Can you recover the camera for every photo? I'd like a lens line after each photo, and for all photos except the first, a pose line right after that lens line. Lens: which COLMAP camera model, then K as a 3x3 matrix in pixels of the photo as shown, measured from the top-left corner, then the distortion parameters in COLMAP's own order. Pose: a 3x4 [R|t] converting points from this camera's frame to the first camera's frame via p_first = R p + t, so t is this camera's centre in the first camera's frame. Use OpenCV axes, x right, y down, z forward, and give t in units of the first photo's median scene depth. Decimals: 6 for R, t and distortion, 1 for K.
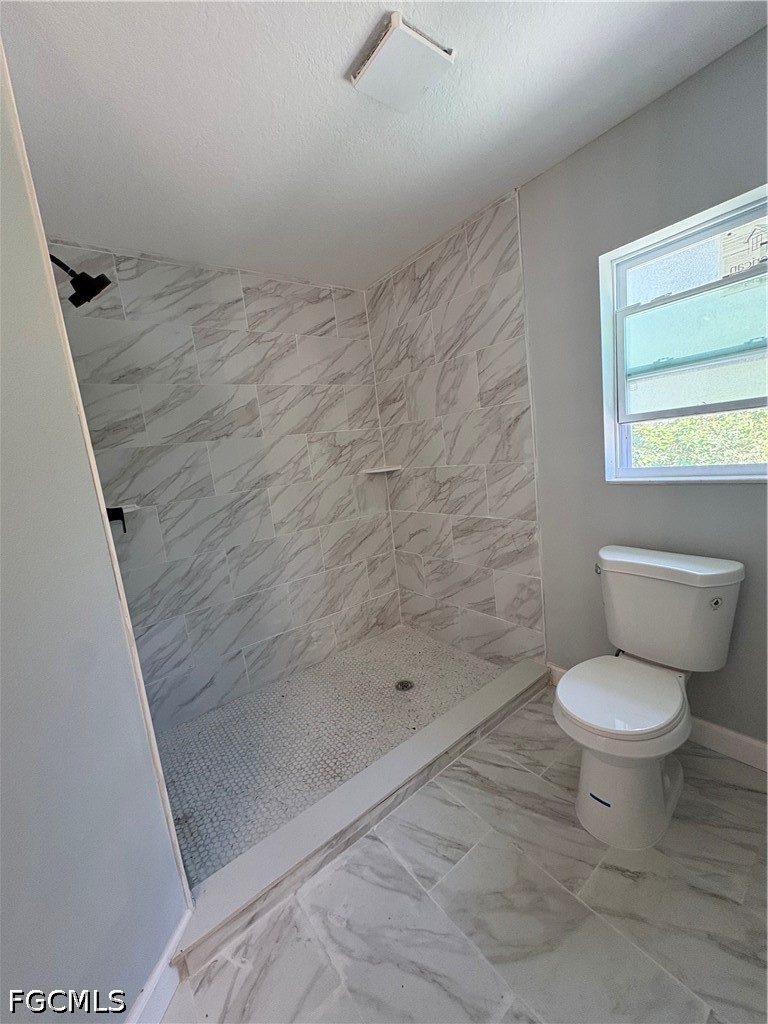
lens RADIAL K [[404.9, 0, 387.7], [0, 404.9, 513.5], [0, 0, 1]] dist [0.002181, -0.000013]
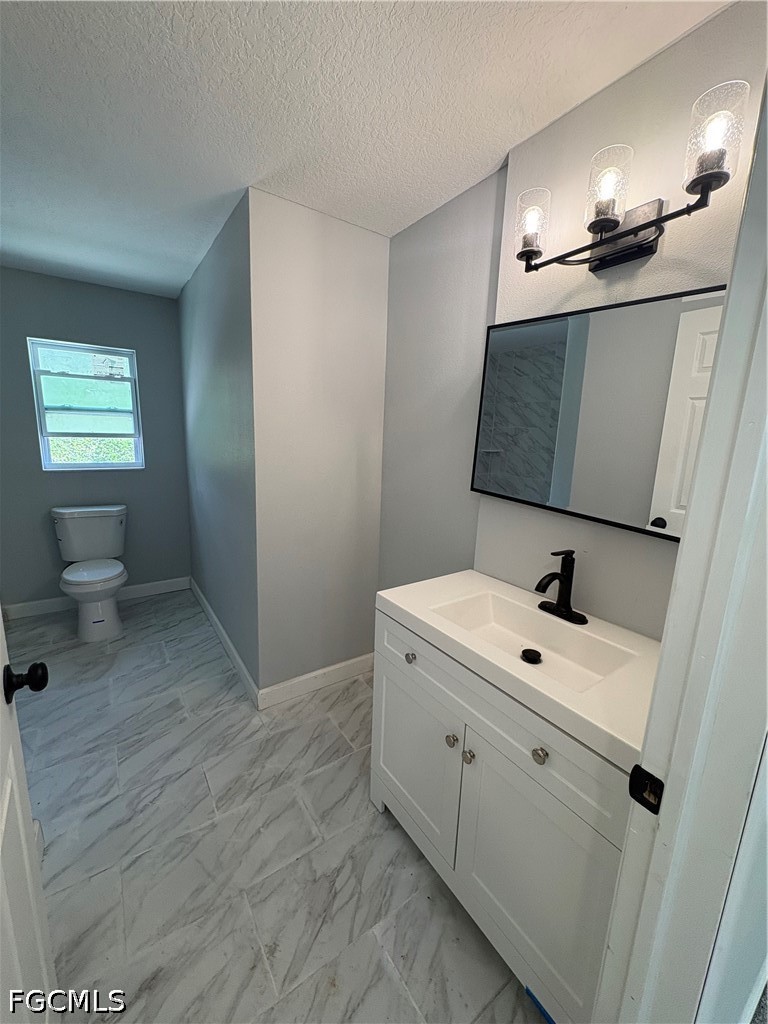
lens RADIAL K [[404.9, 0, 387.4], [0, 404.9, 511.8], [0, 0, 1]] dist [0.002181, -0.000013]
pose [[0.033440, -0.069367, 0.997031, -1.208755], [0.109582, 0.991829, 0.065329, 0.149342], [-0.993415, 0.107072, 0.040768, -0.505005]]
